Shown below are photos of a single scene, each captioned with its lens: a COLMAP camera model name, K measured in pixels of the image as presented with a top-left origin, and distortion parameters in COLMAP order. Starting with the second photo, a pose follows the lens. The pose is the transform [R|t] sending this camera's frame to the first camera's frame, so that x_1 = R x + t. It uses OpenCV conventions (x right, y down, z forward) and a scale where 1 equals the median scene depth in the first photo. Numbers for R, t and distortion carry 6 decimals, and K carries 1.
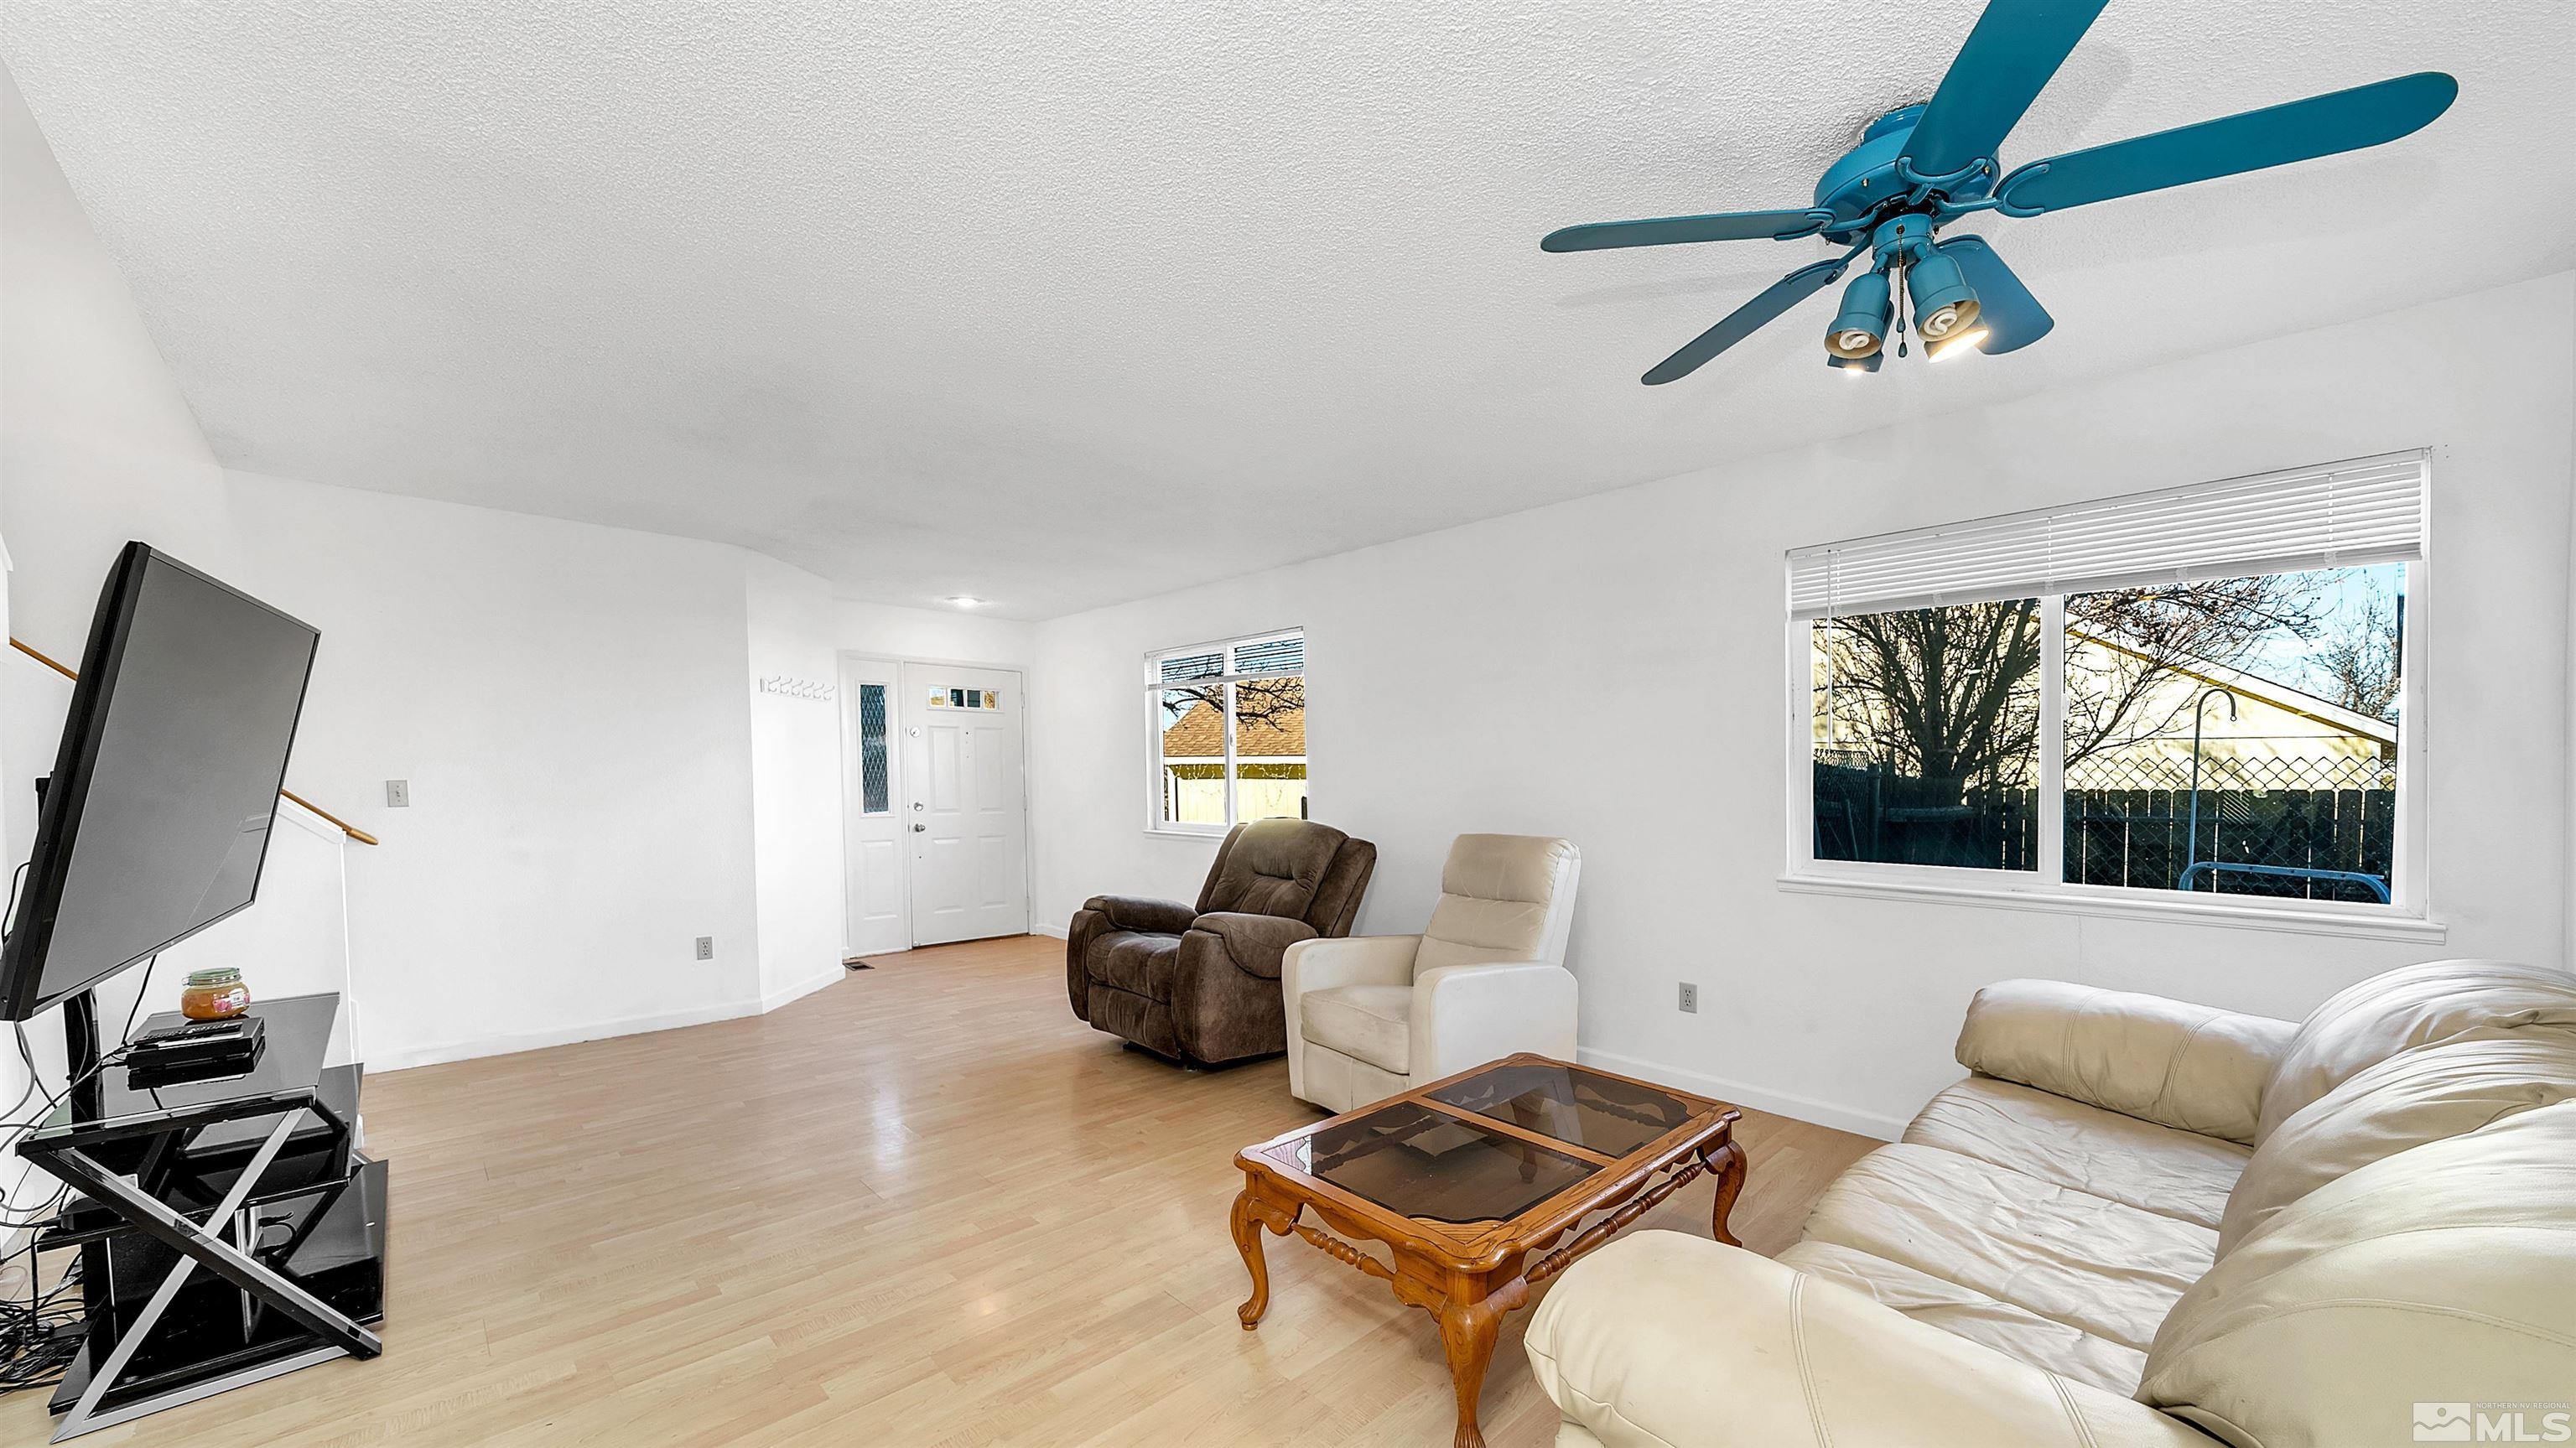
lens RADIAL K [[904.3, 0, 1291.8], [0, 904.3, 712.5], [0, 0, 1]] dist [0.000641, -0.000013]
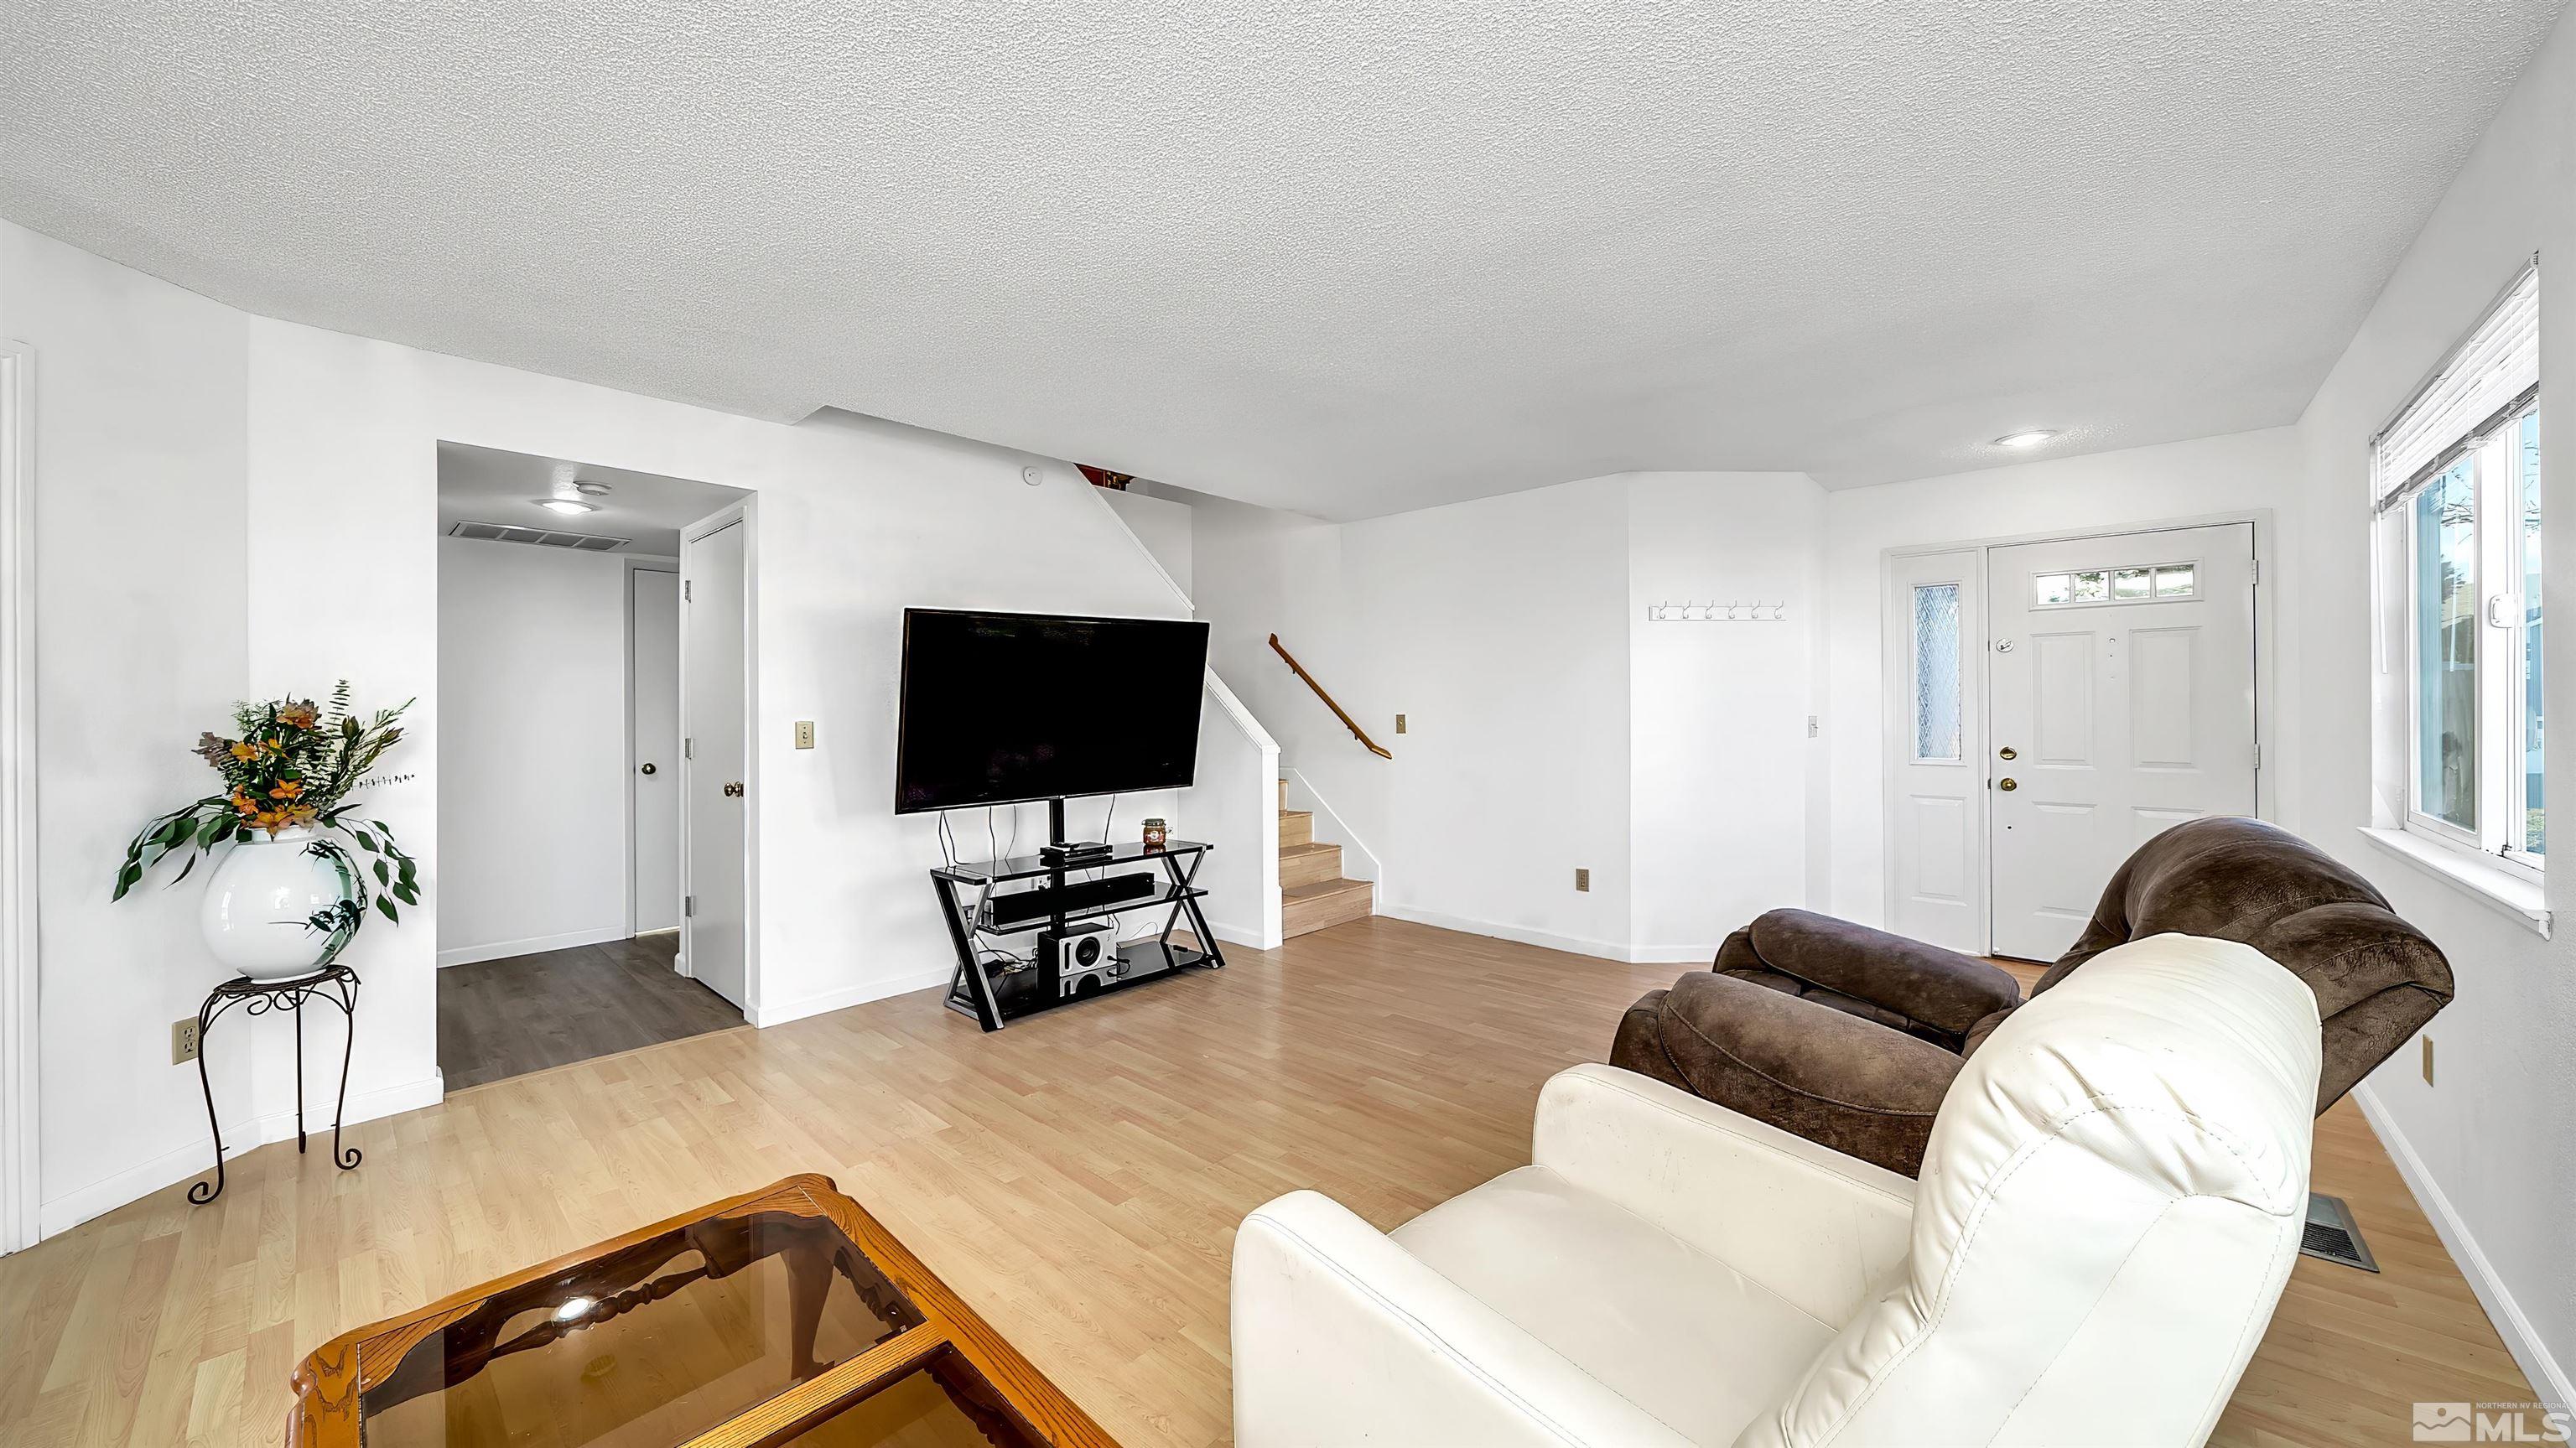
lens RADIAL K [[904.3, 0, 1291.8], [0, 904.3, 712.5], [0, 0, 1]] dist [0.000641, -0.000013]
pose [[0.077170, 0.005119, -0.997005, 0.470972], [0.072618, 0.997302, 0.010741, 0.050609], [0.994370, -0.073229, 0.076590, 0.834596]]
